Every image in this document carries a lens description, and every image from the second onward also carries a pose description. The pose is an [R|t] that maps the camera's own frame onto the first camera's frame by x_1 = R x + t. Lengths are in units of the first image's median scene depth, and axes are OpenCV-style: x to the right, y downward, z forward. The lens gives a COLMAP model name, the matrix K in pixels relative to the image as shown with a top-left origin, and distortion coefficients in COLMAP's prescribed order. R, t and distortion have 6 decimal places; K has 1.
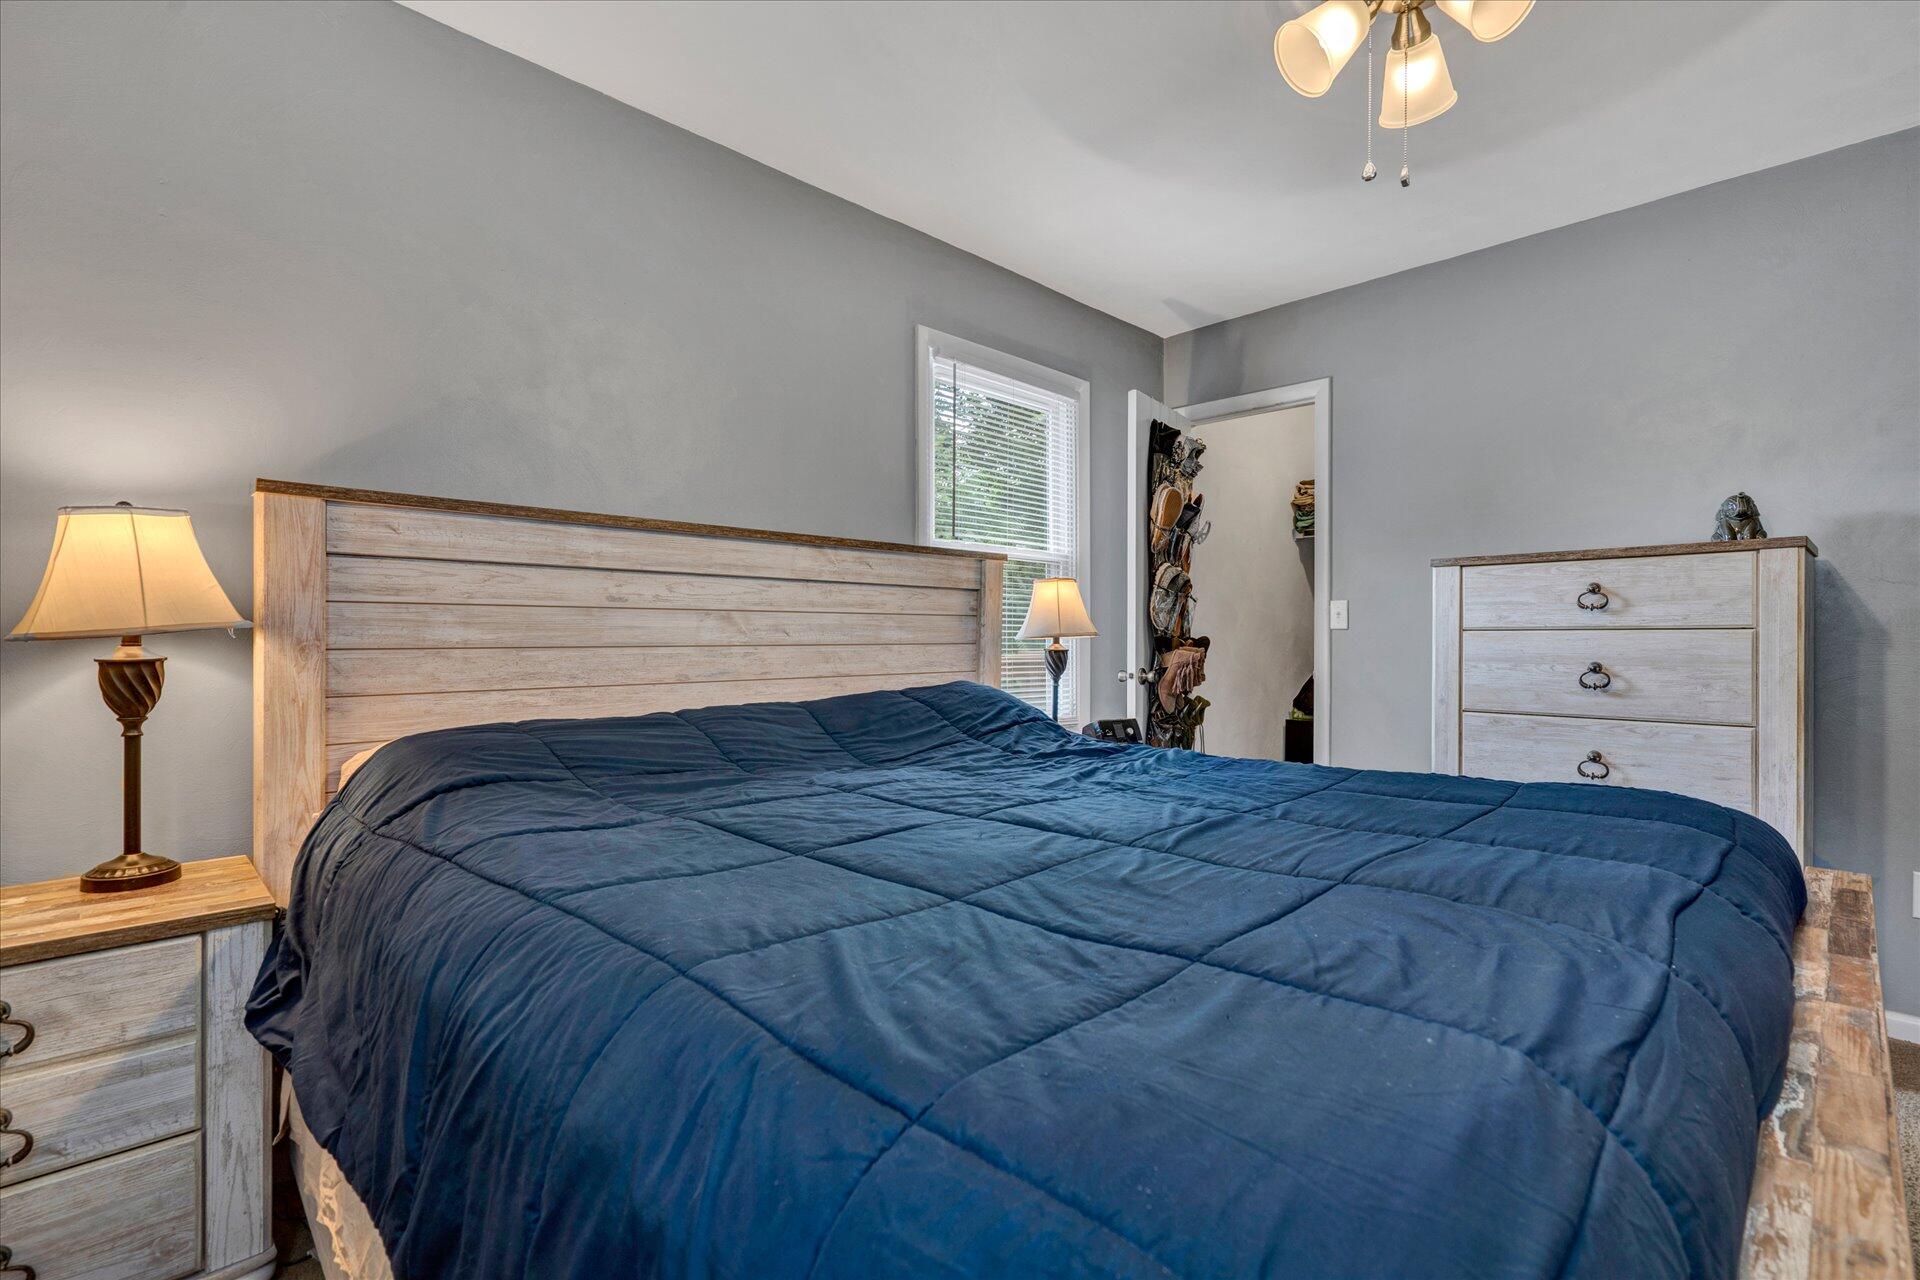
lens RADIAL K [[879.7, 0, 960.0], [0, 879.7, 640.0], [0, 0, 1]] dist [-0.000456, 0.001365]
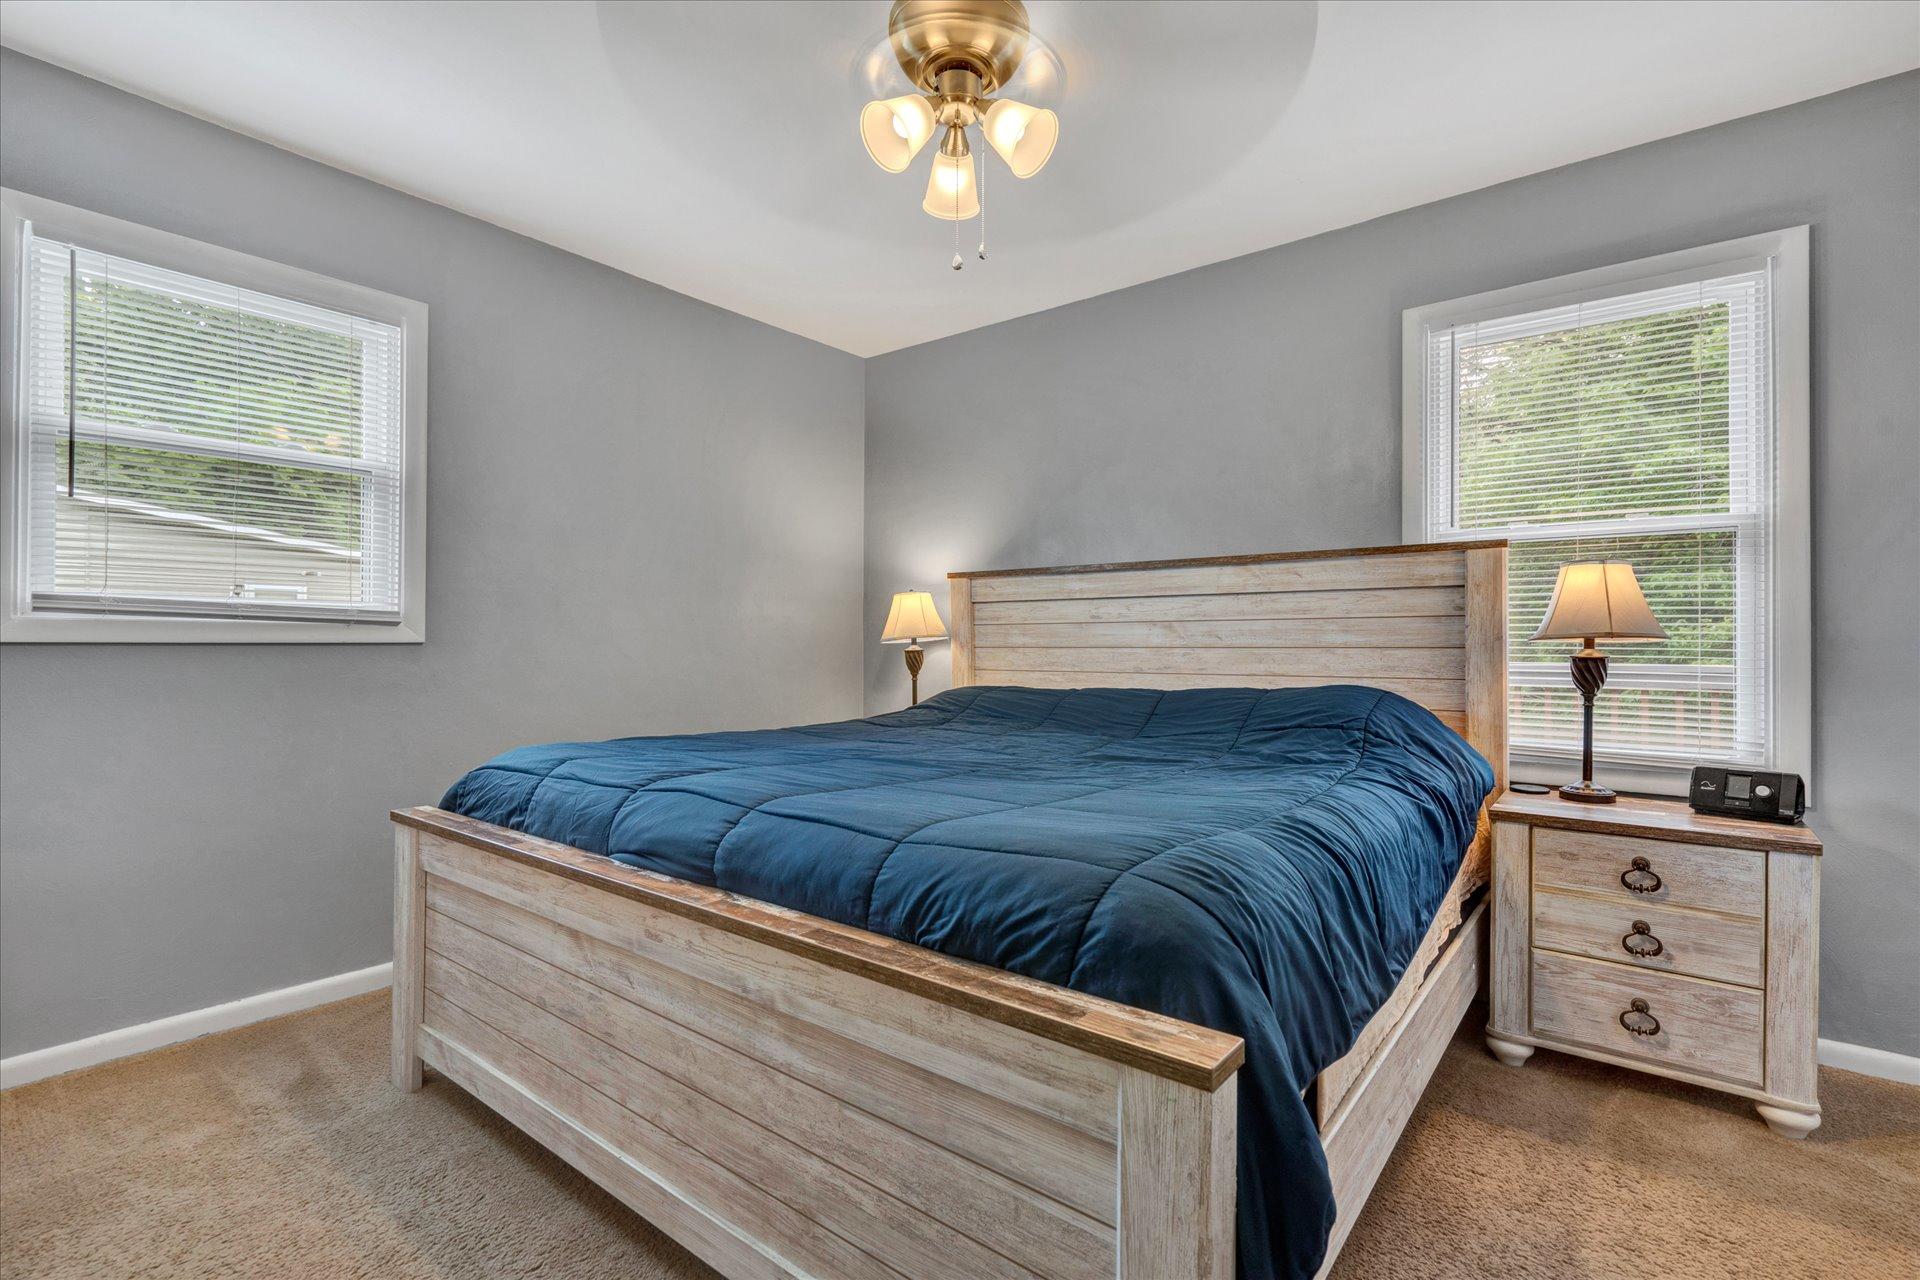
lens RADIAL K [[879.7, 0, 960.0], [0, 879.7, 640.0], [0, 0, 1]] dist [-0.000456, 0.001365]
pose [[0.130227, 0.000486, -0.991484, 1.024399], [0.001743, 0.999998, 0.000719, -0.006347], [0.991483, -0.001821, 0.130226, 0.498935]]
